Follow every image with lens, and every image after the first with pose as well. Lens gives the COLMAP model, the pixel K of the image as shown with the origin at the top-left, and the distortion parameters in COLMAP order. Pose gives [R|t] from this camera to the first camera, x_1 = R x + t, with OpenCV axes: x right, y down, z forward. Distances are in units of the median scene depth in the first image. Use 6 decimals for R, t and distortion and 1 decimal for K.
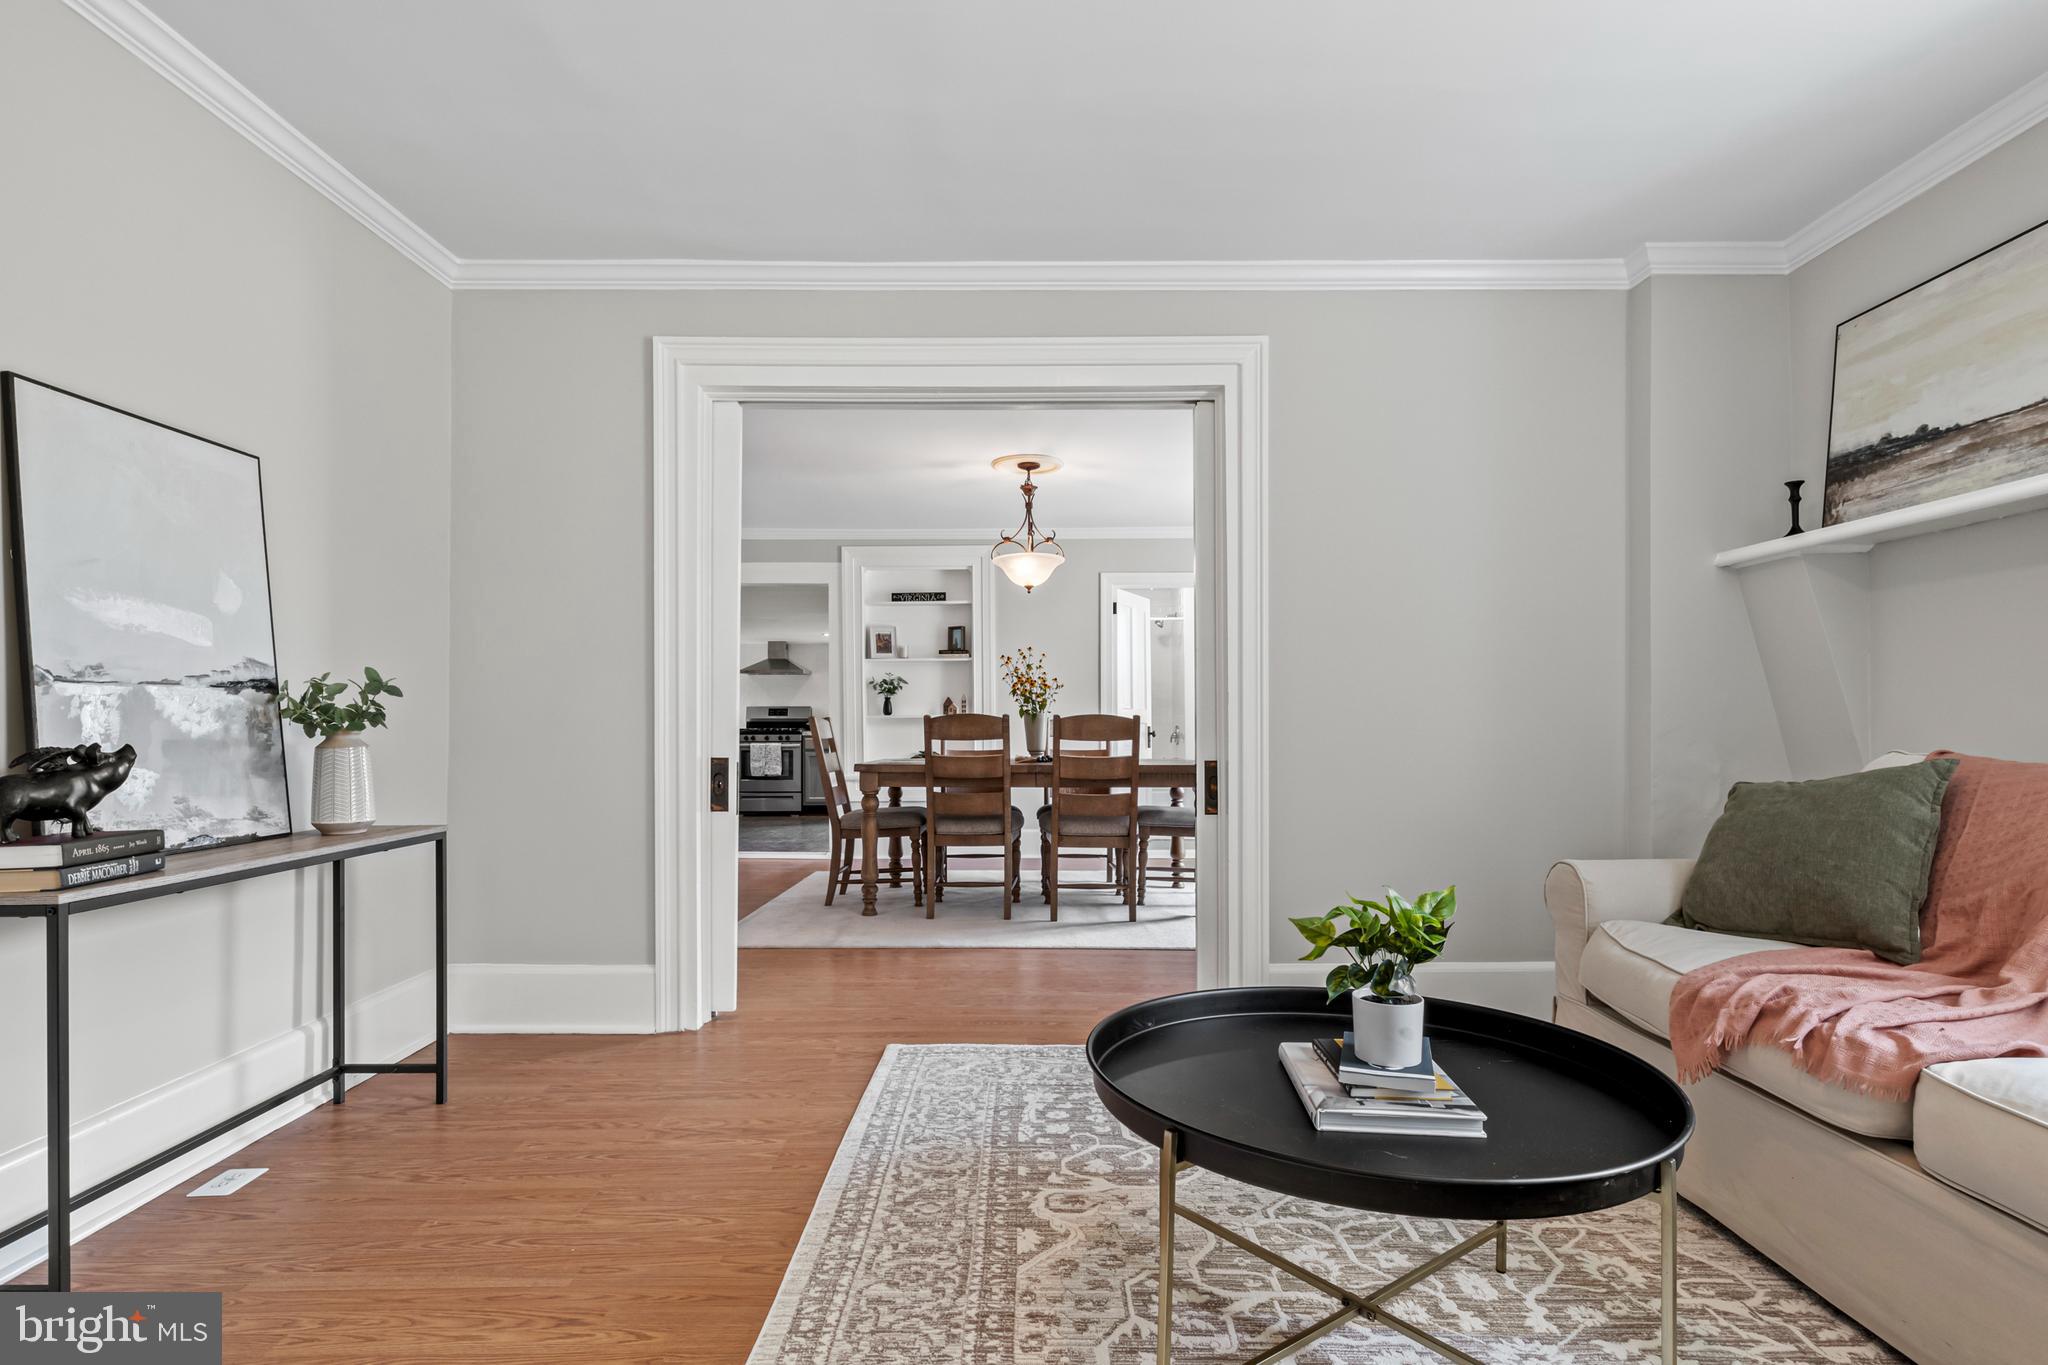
lens RADIAL K [[1014.2, 0, 1016.1], [0, 1014.2, 710.2], [0, 0, 1]] dist [-0.002574, -0.000039]
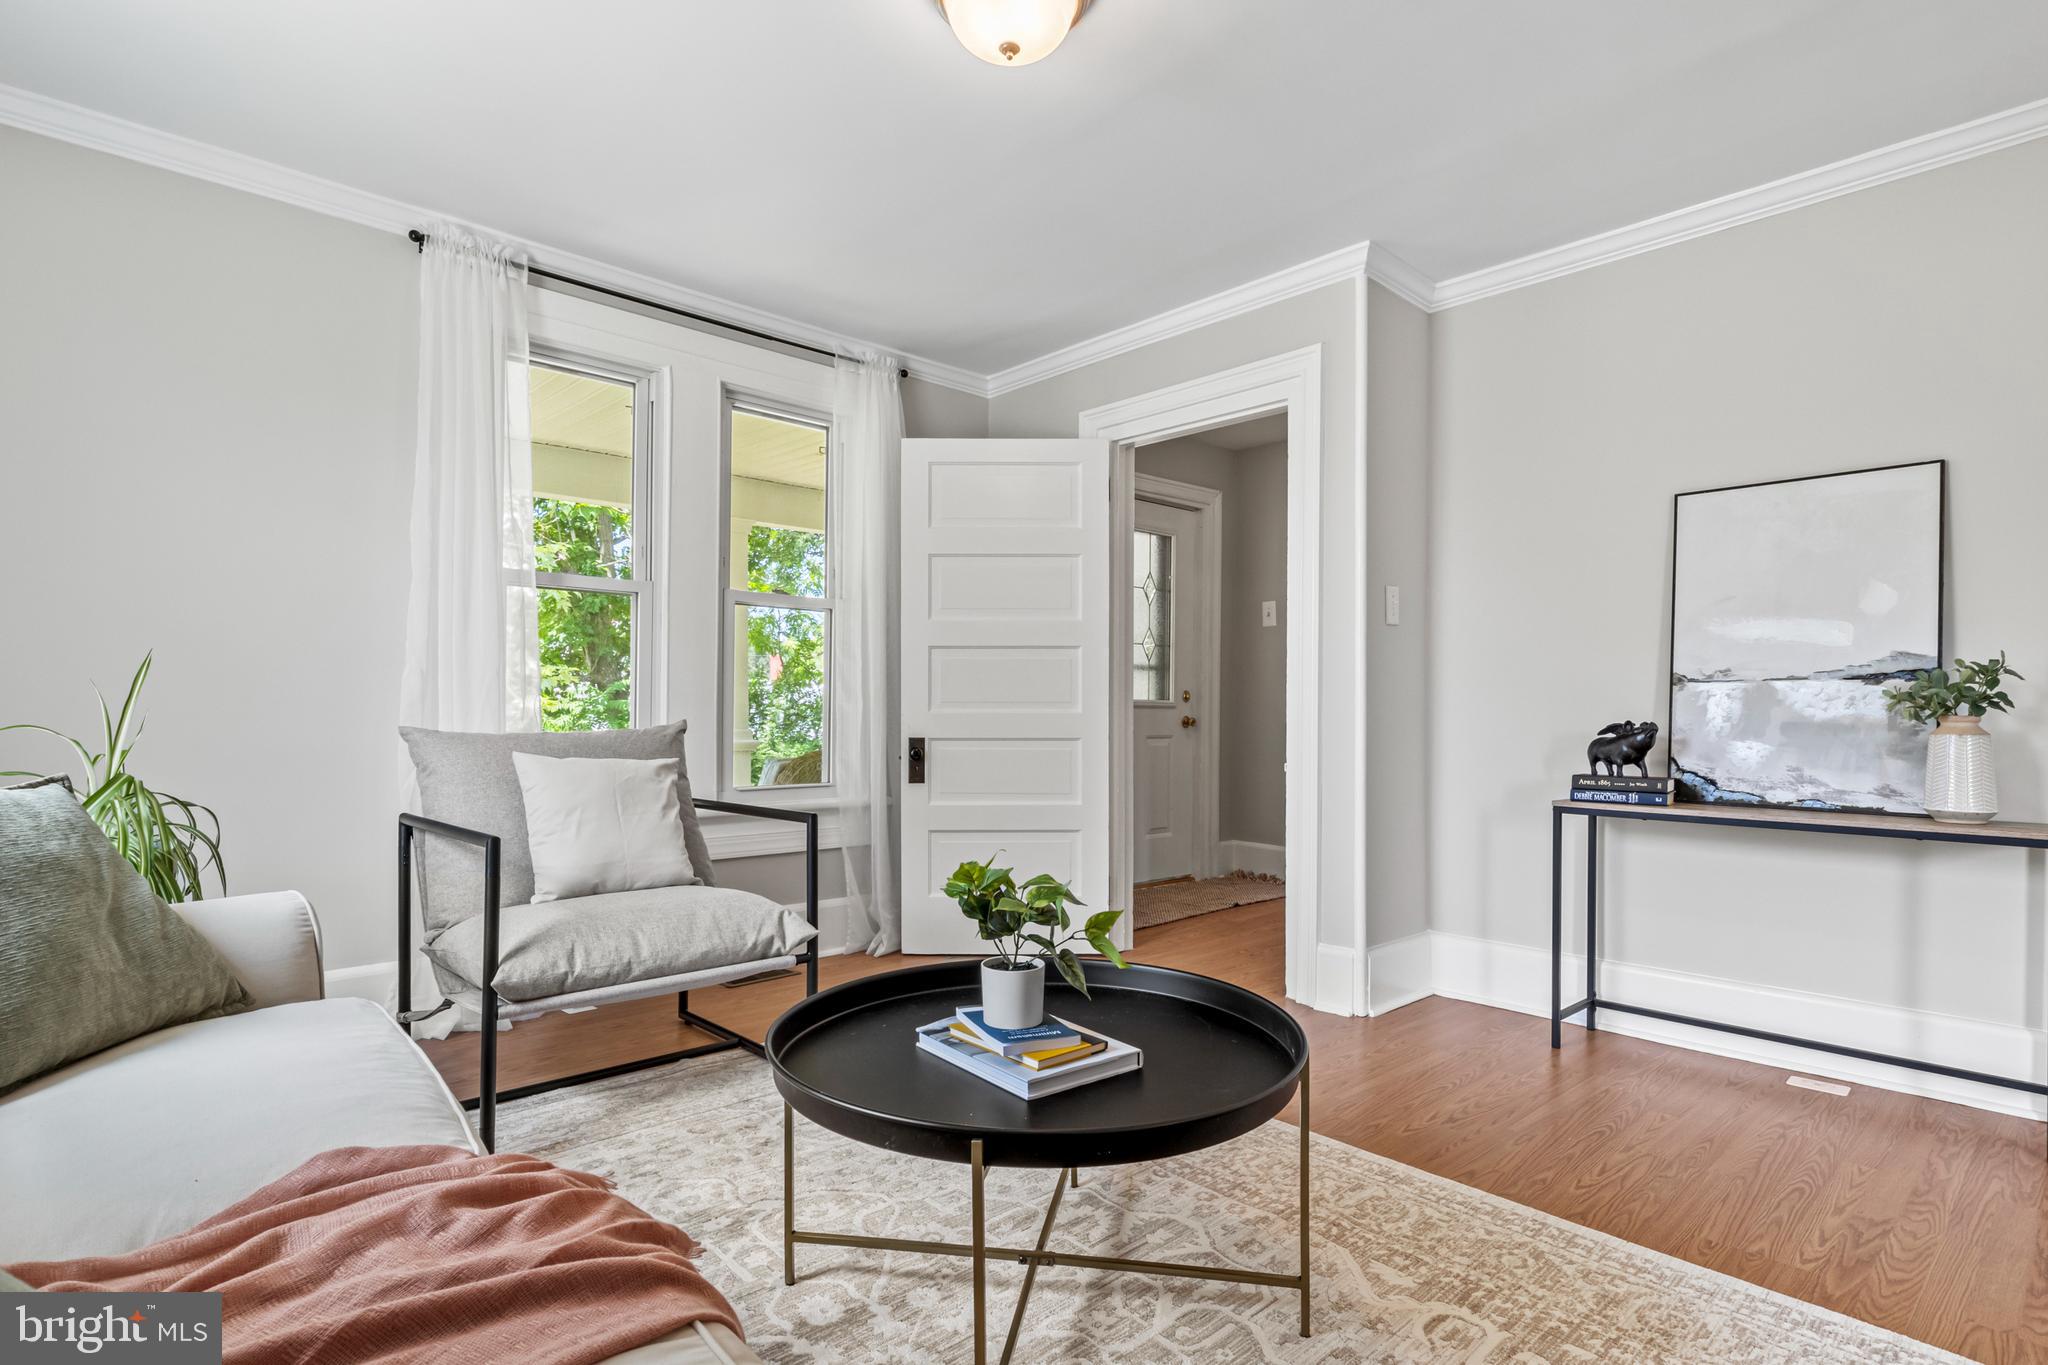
lens RADIAL K [[1014.2, 0, 1024.7], [0, 1014.2, 696.5], [0, 0, 1]] dist [-0.002574, -0.000039]
pose [[-0.731688, -0.009264, -0.681577, 0.685853], [0.005041, 0.999807, -0.019001, 0.014144], [0.681621, -0.017339, -0.731500, 1.131523]]
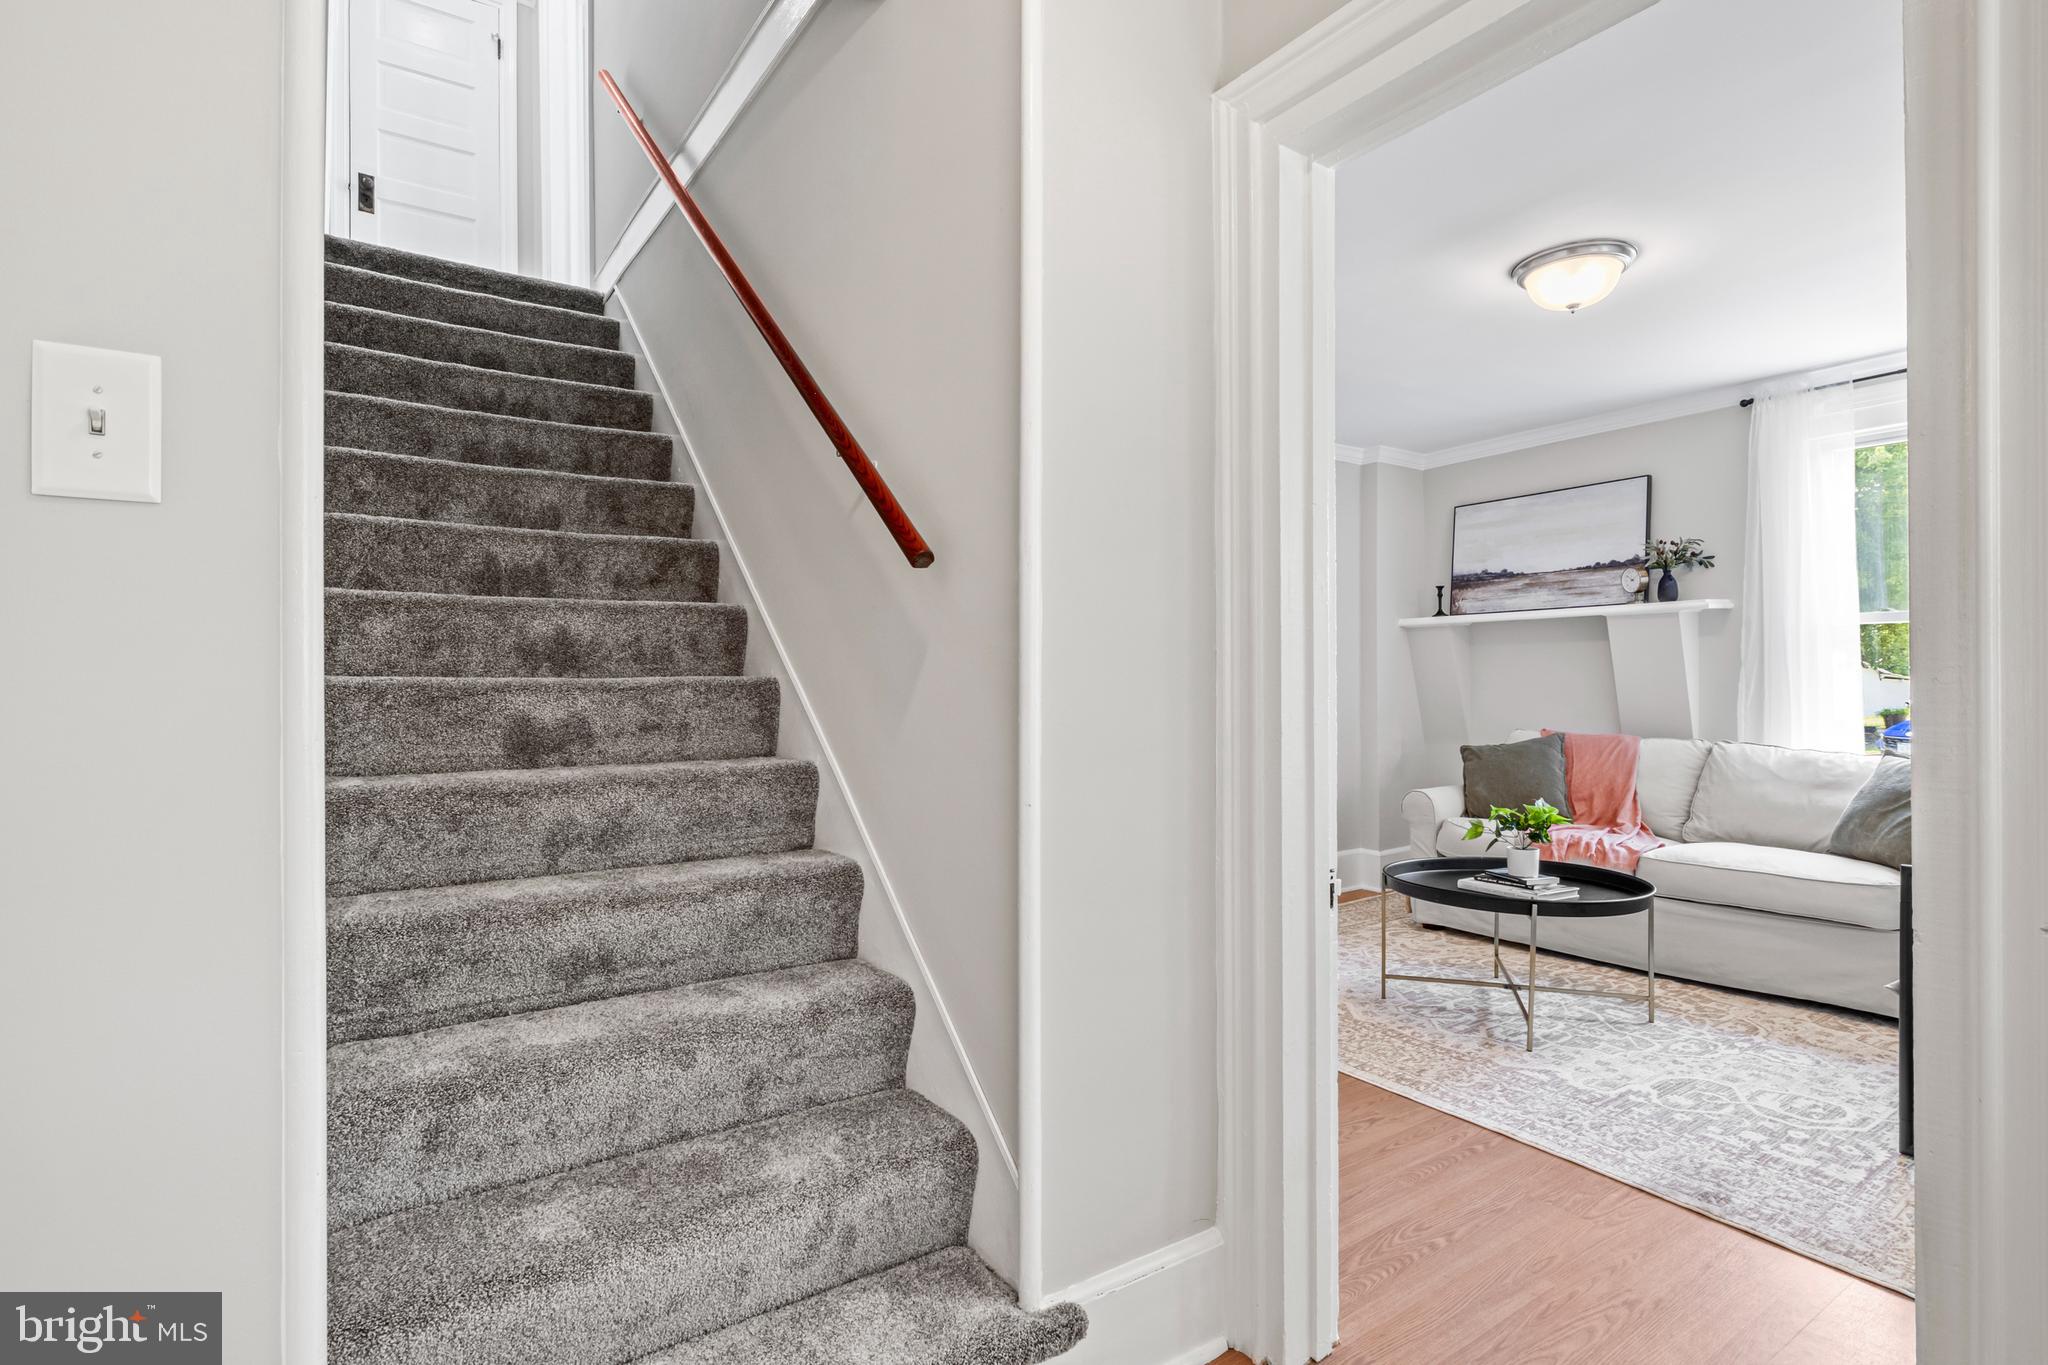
lens RADIAL K [[1014.2, 0, 1023.7], [0, 1014.2, 679.9], [0, 0, 1]] dist [-0.002574, -0.000039]
pose [[0.820343, 0.002120, 0.571867, -1.178930], [-0.004751, 0.999984, 0.003108, -0.062915], [-0.571851, -0.005267, 0.820340, -0.145626]]
